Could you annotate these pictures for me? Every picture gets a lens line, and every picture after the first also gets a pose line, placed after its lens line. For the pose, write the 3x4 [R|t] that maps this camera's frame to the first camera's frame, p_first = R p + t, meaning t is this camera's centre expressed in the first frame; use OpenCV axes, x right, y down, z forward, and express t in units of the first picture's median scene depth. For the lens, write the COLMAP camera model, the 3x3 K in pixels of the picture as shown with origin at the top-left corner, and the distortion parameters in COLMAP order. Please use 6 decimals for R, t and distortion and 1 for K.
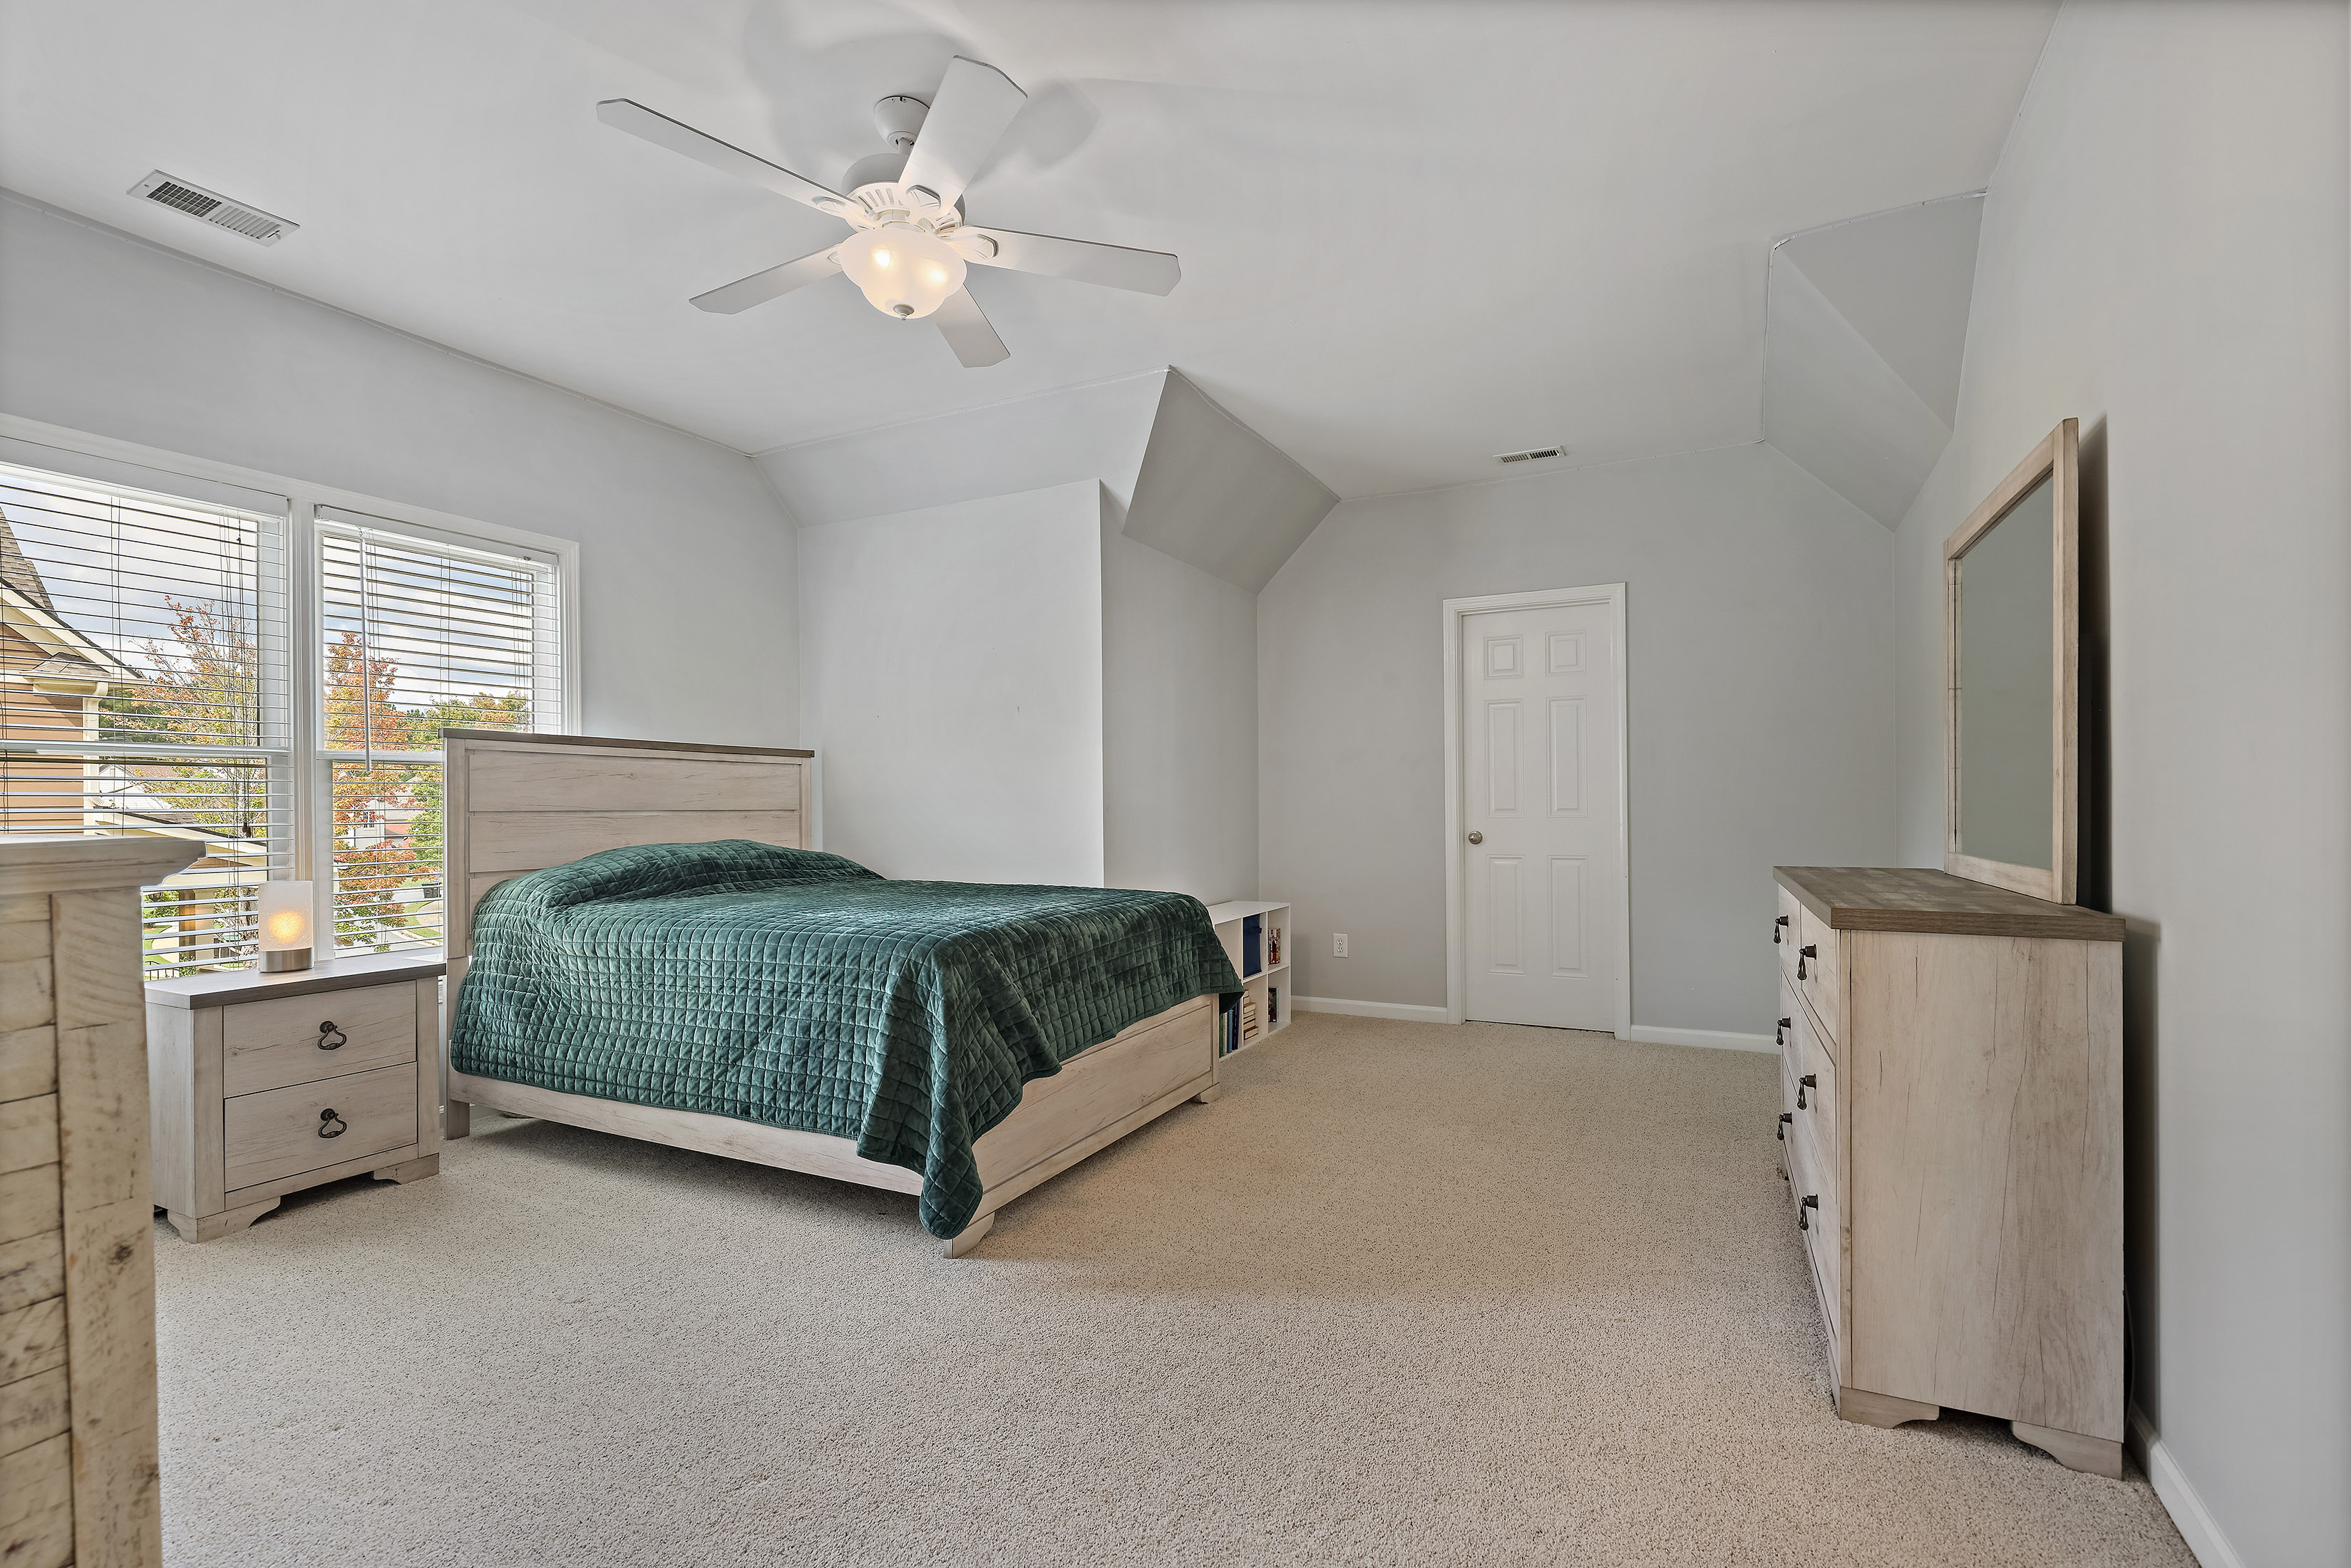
lens RADIAL K [[1072.2, 0, 1176.1], [0, 1072.2, 793.4], [0, 0, 1]] dist [0.006230, -0.000812]
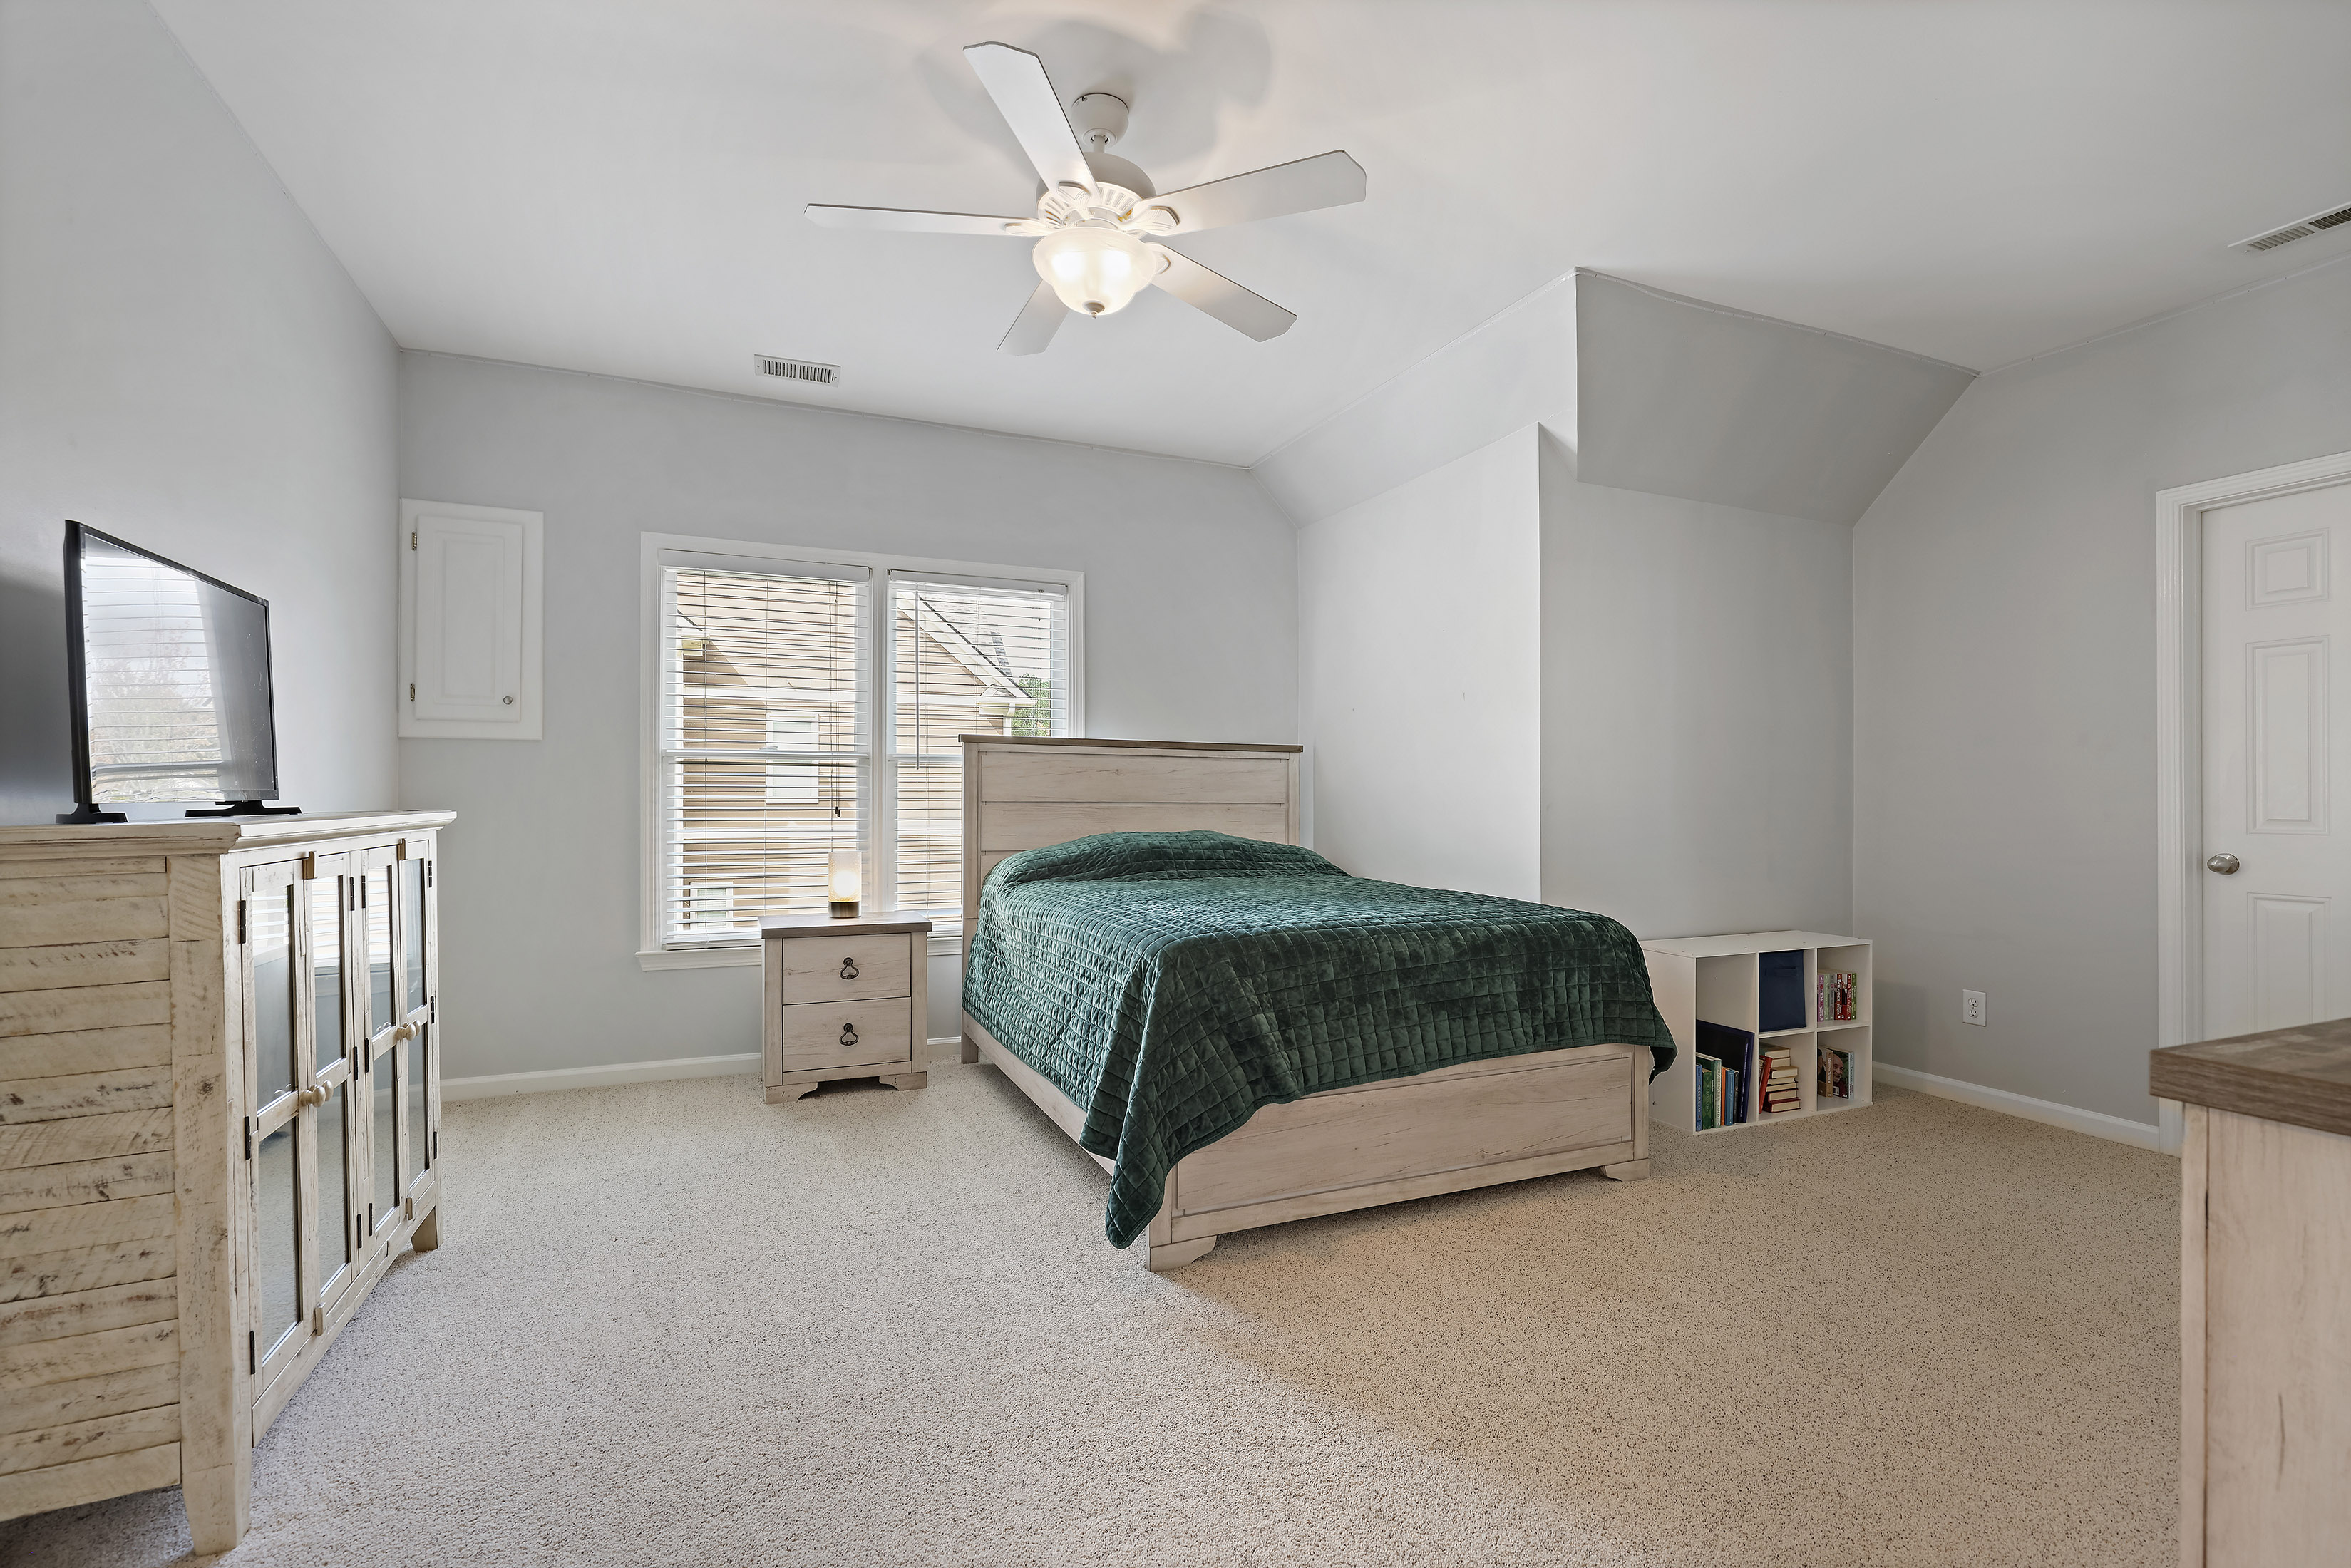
lens RADIAL K [[1072.2, 0, 1181.0], [0, 1072.2, 783.9], [0, 0, 1]] dist [0.006230, -0.000812]
pose [[0.772162, 0.003810, -0.635414, 0.340398], [-0.003693, 0.999992, 0.001508, -0.006672], [0.635415, 0.001182, 0.772170, 0.213007]]
